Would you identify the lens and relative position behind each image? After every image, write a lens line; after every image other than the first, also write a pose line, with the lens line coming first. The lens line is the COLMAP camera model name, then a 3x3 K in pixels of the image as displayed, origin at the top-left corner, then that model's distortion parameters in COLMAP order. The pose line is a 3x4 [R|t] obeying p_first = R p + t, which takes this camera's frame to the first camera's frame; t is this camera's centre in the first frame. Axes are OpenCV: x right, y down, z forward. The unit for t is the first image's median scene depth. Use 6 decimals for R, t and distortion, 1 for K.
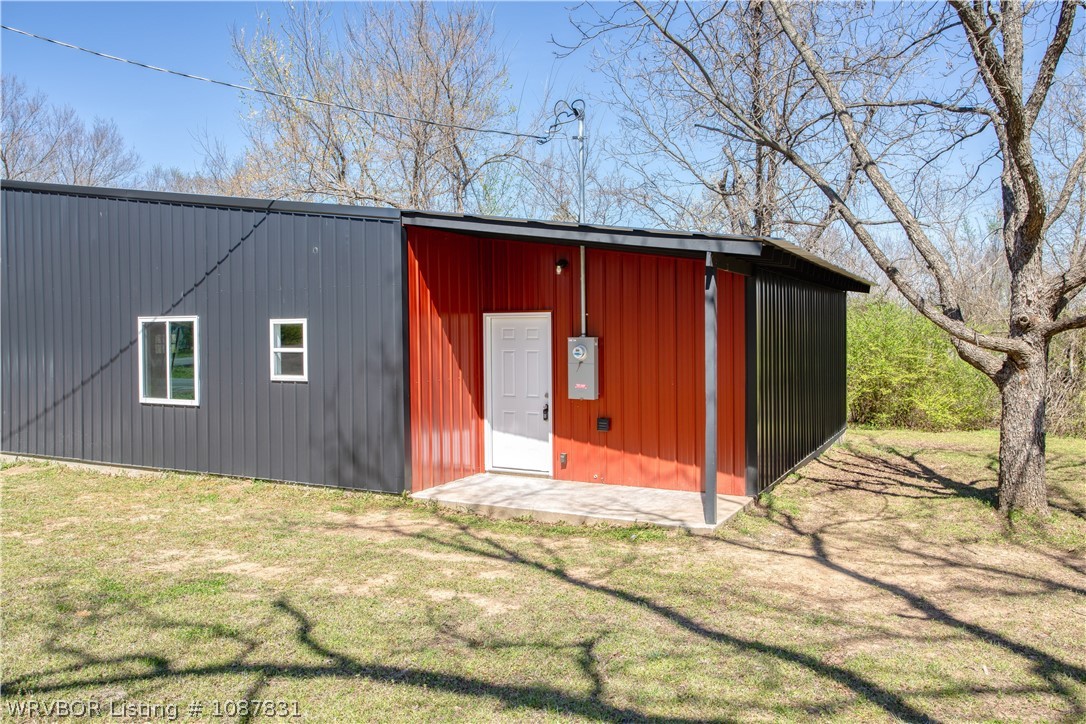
lens RADIAL K [[850.9, 0, 543.0], [0, 850.9, 362.0], [0, 0, 1]] dist [0.004584, 0.004123]
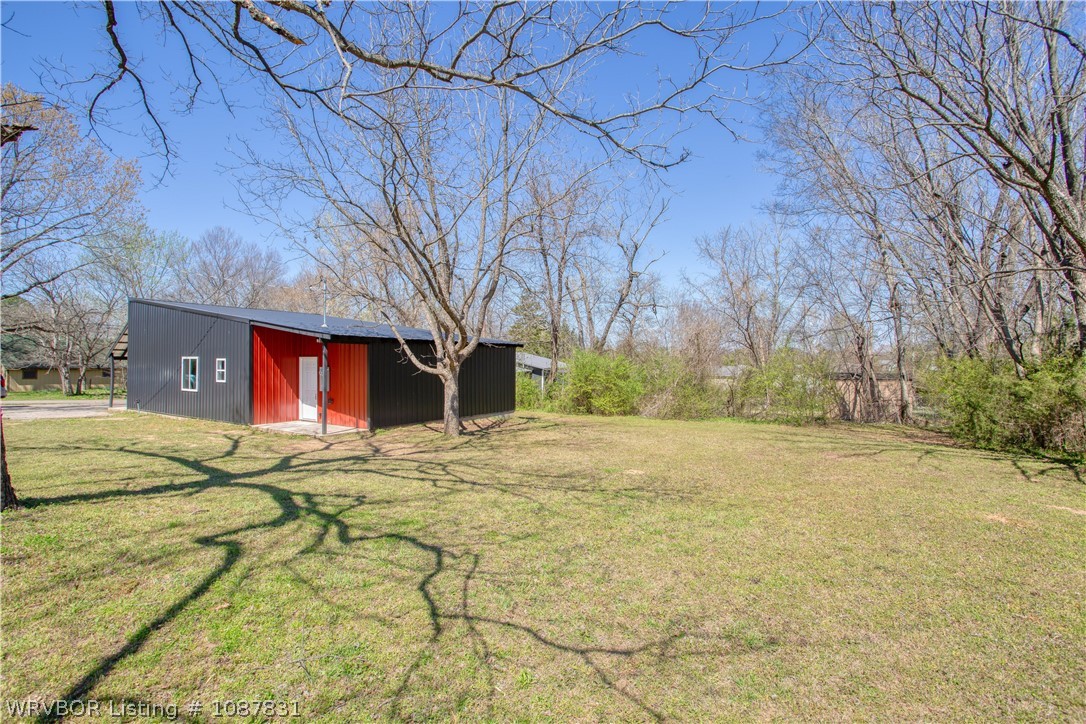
lens RADIAL K [[529.7, 0, 543.0], [0, 529.7, 362.0], [0, 0, 1]] dist [-0.000910, -0.000283]
pose [[0.995669, 0.012608, -0.092114, 0.829058], [-0.015304, 0.999473, -0.028630, -0.009024], [0.091705, 0.029915, 0.995337, -0.525183]]
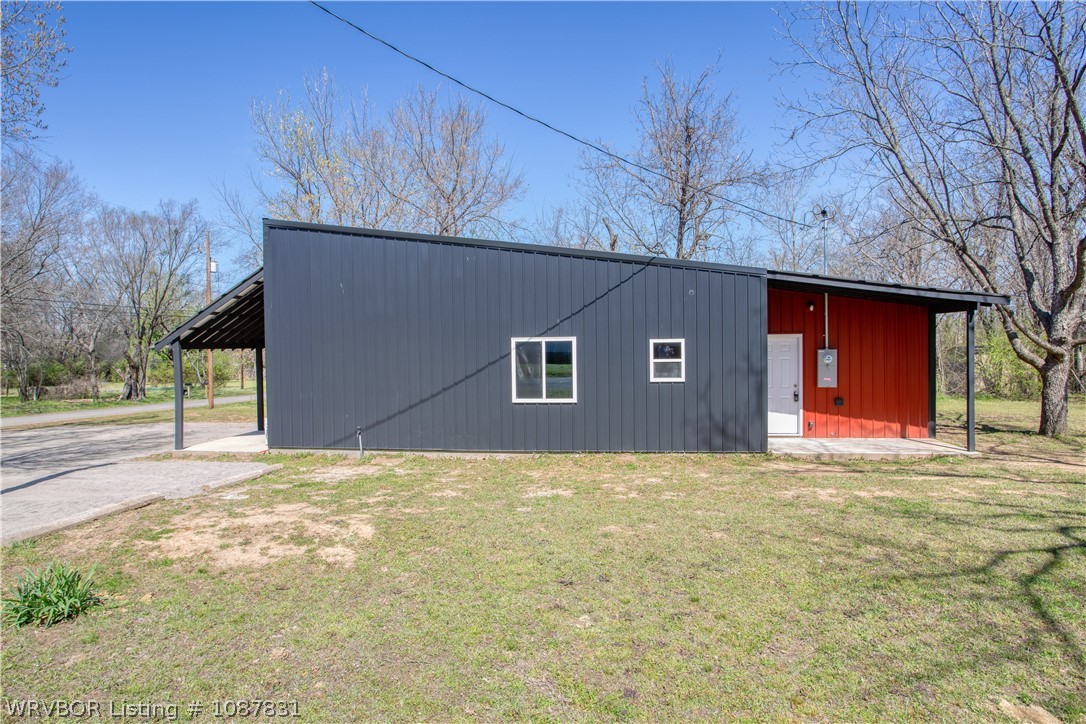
lens RADIAL K [[647.7, 0, 543.0], [0, 647.7, 362.0], [0, 0, 1]] dist [0.002208, 0.001014]
pose [[0.918253, -0.019842, 0.395498, -0.926505], [0.020453, 0.999787, 0.002673, -0.018885], [-0.395466, 0.005635, 0.918463, 0.067240]]
